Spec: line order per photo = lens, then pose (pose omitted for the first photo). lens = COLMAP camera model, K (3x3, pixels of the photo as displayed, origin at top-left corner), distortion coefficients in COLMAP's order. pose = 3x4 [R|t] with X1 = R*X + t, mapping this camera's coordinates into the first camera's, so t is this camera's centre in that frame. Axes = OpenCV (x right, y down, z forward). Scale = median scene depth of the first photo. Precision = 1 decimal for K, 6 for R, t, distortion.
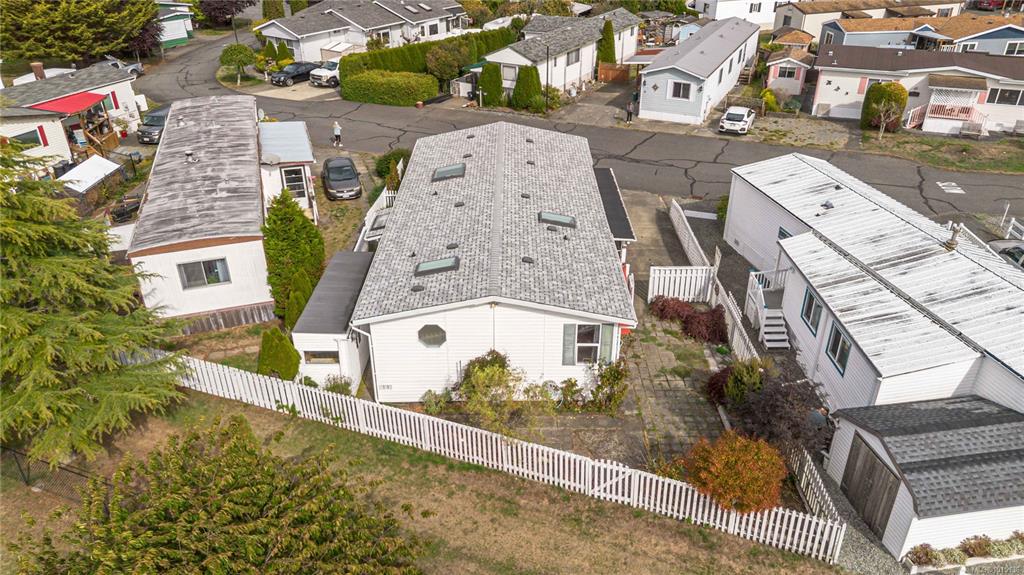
lens RADIAL K [[725.1, 0, 512.0], [0, 725.1, 287.5], [0, 0, 1]] dist [0.075910, -0.069316]
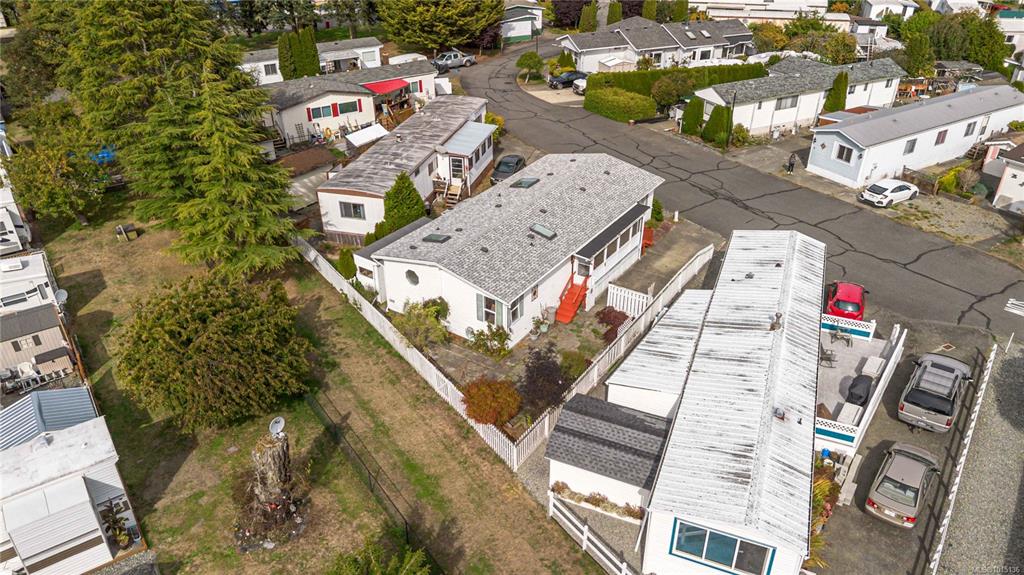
lens RADIAL K [[725.1, 0, 512.0], [0, 725.1, 287.5], [0, 0, 1]] dist [0.075910, -0.069316]
pose [[0.835374, 0.282367, -0.471613, 0.402968], [-0.268593, 0.958258, 0.097972, -0.062478], [0.479591, 0.044829, 0.876346, -0.157059]]
